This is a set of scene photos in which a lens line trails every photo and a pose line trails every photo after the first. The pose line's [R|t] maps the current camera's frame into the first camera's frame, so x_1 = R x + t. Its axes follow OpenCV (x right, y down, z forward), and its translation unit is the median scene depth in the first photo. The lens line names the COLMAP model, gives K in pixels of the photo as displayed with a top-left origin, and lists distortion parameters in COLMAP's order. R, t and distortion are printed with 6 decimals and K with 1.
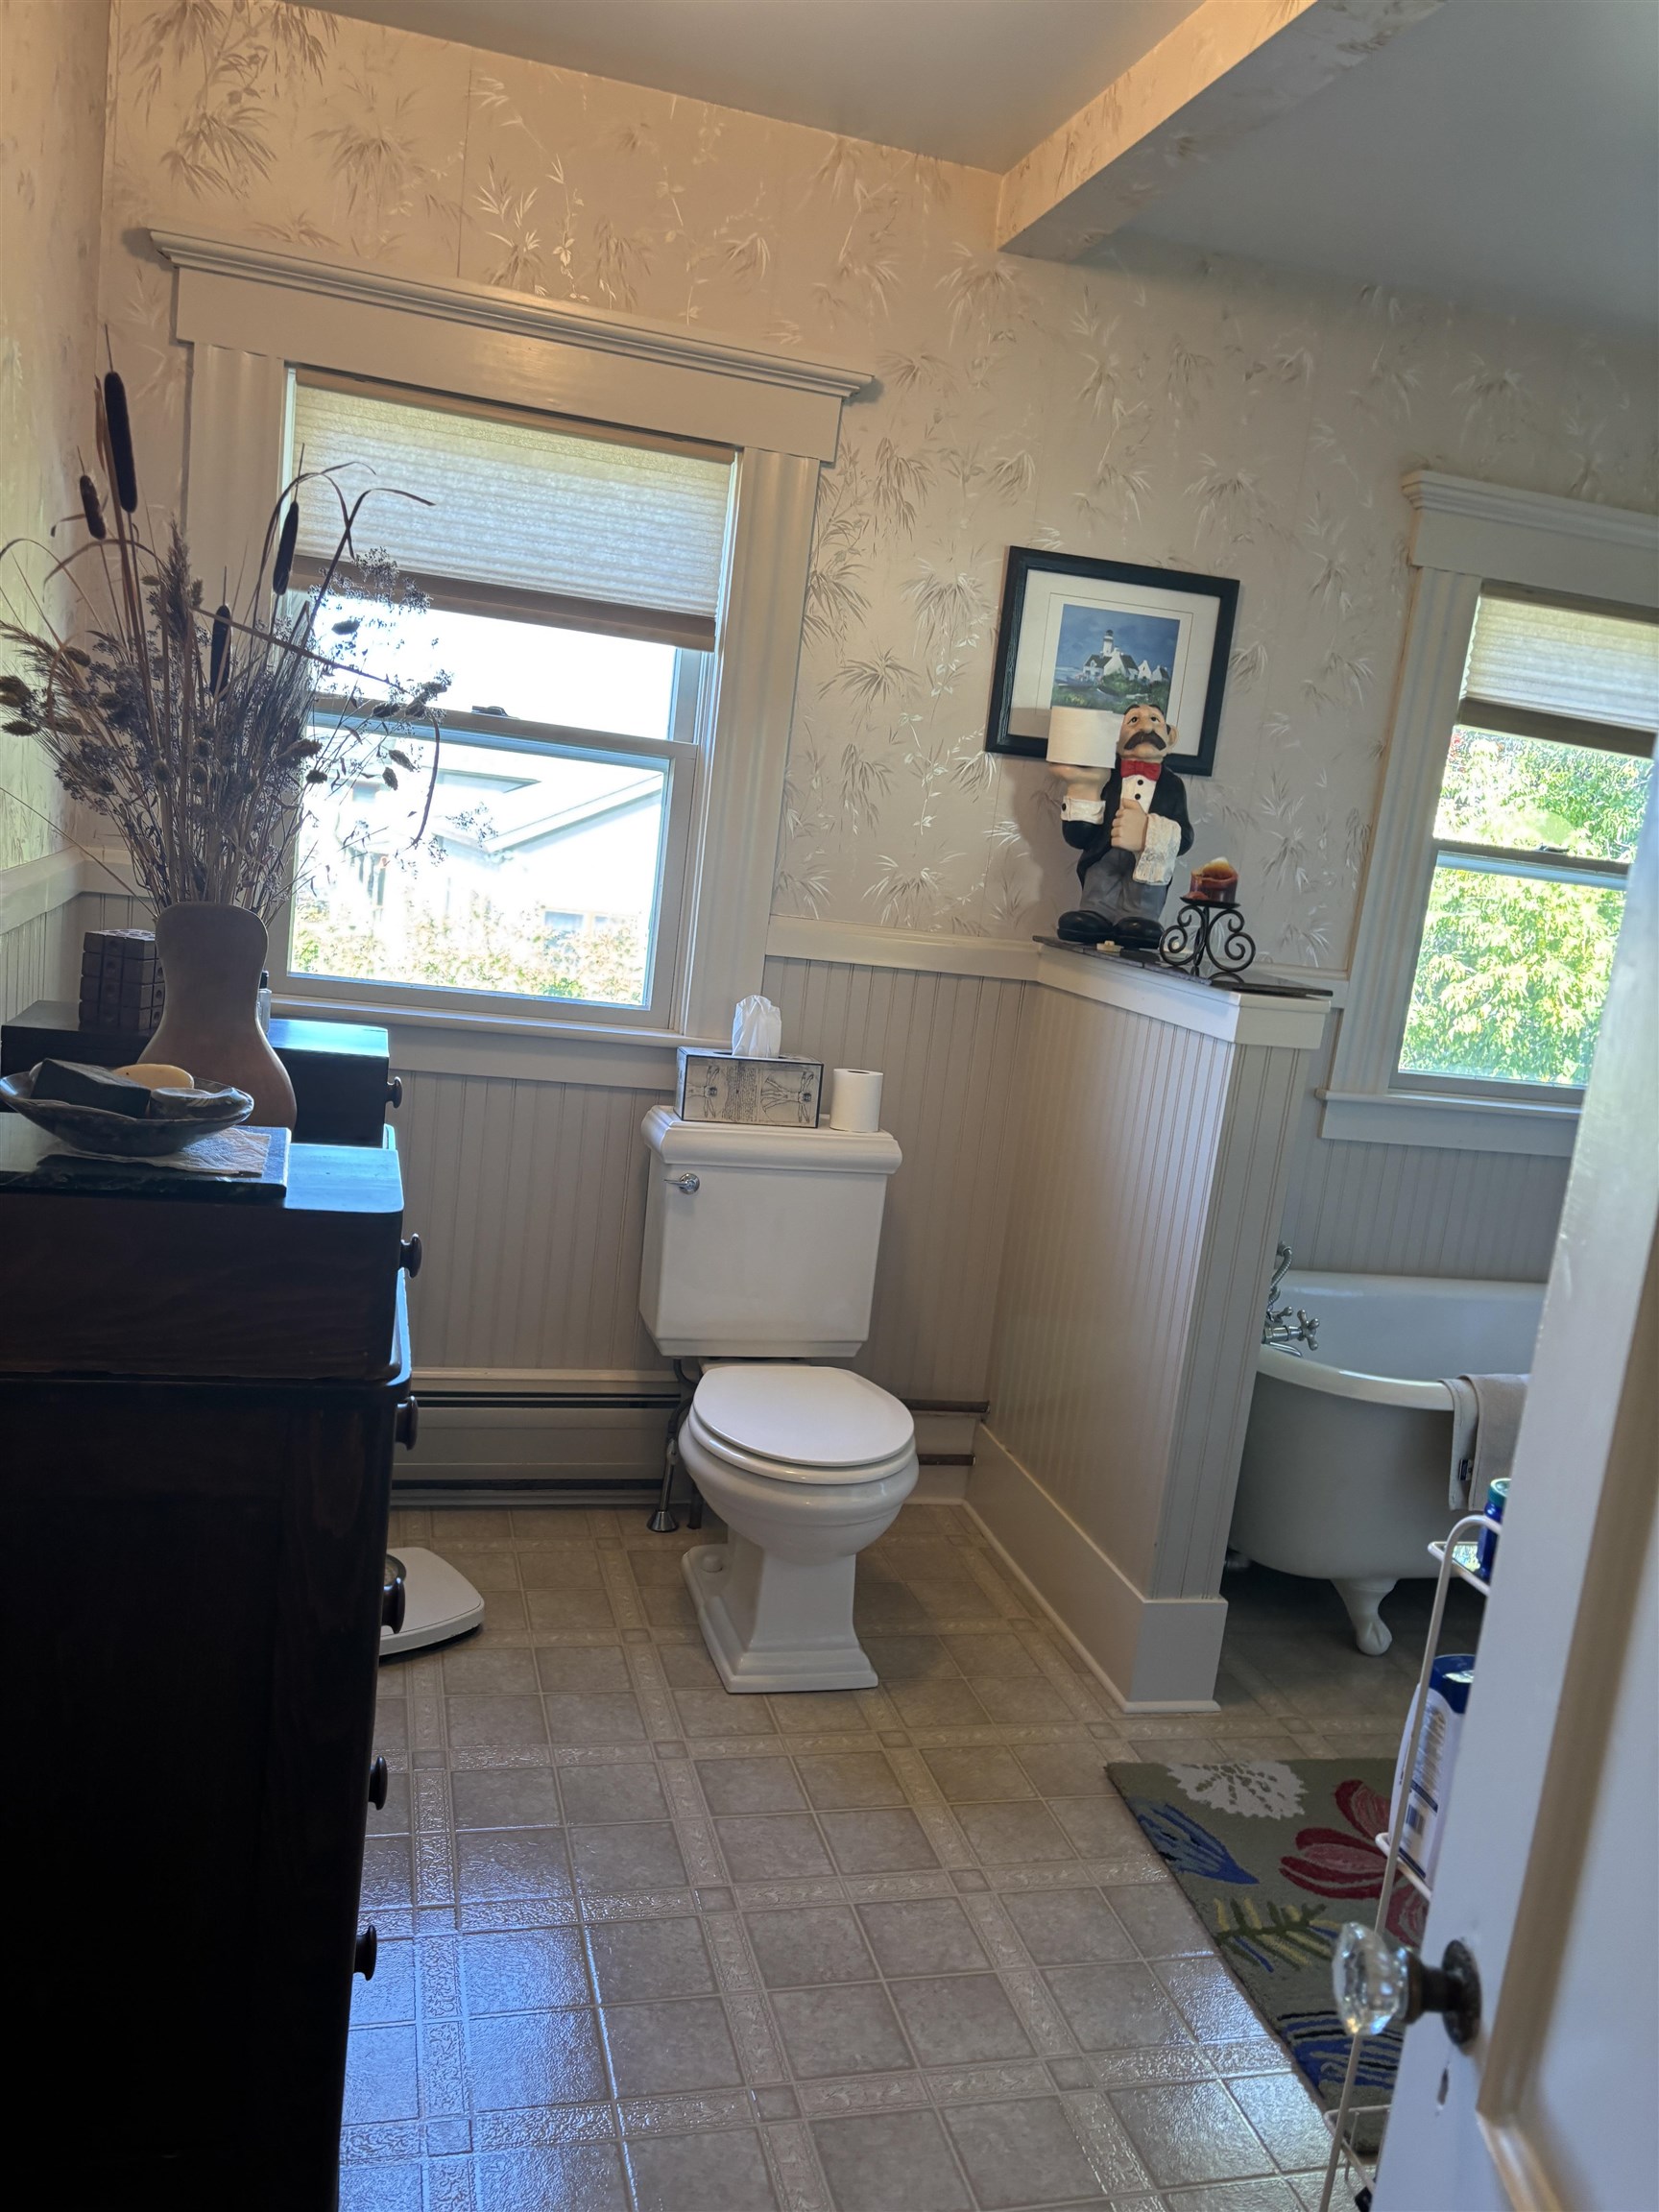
lens RADIAL K [[1667.0, 0, 840.3], [0, 1667.0, 1100.2], [0, 0, 1]] dist [0.044515, -0.028363]
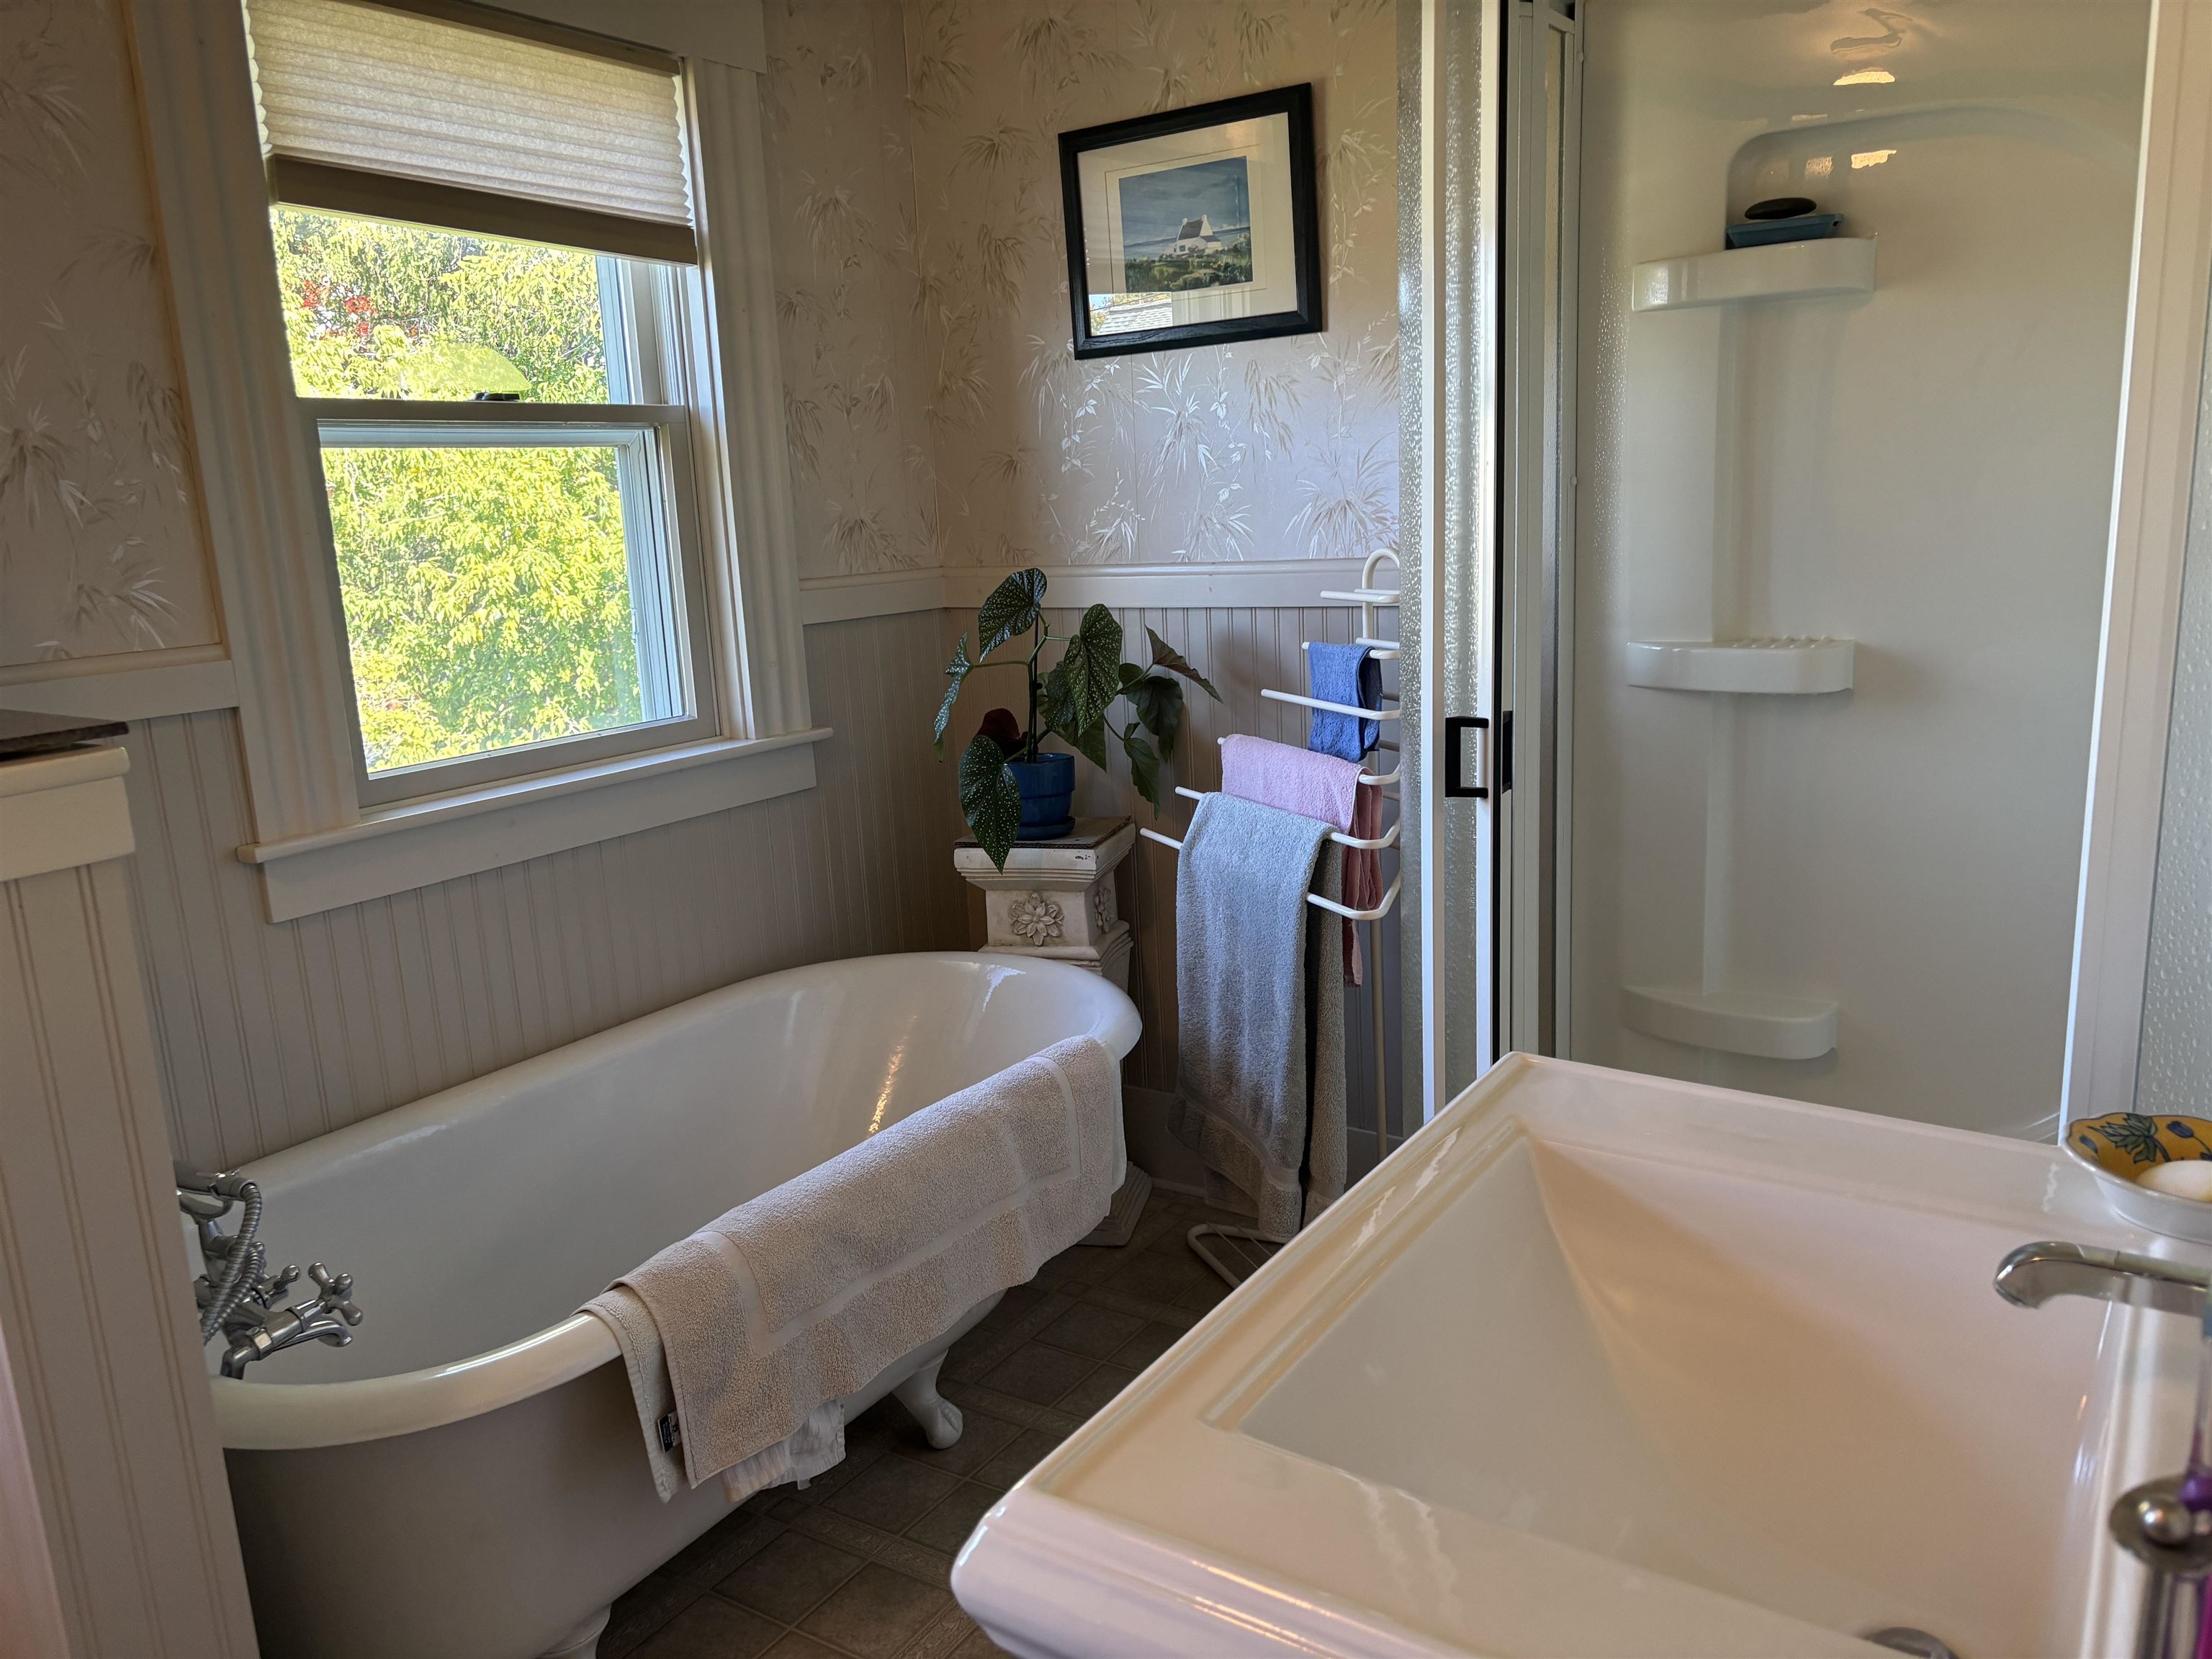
lens RADIAL K [[1667.0, 0, 1097.9], [0, 1667.0, 822.1], [0, 0, 1]] dist [0.044515, -0.028363]
pose [[0.732074, -0.290954, 0.615965, 0.144571], [0.246262, 0.956084, 0.158928, -0.035209], [-0.635155, 0.035341, 0.771576, 0.350074]]
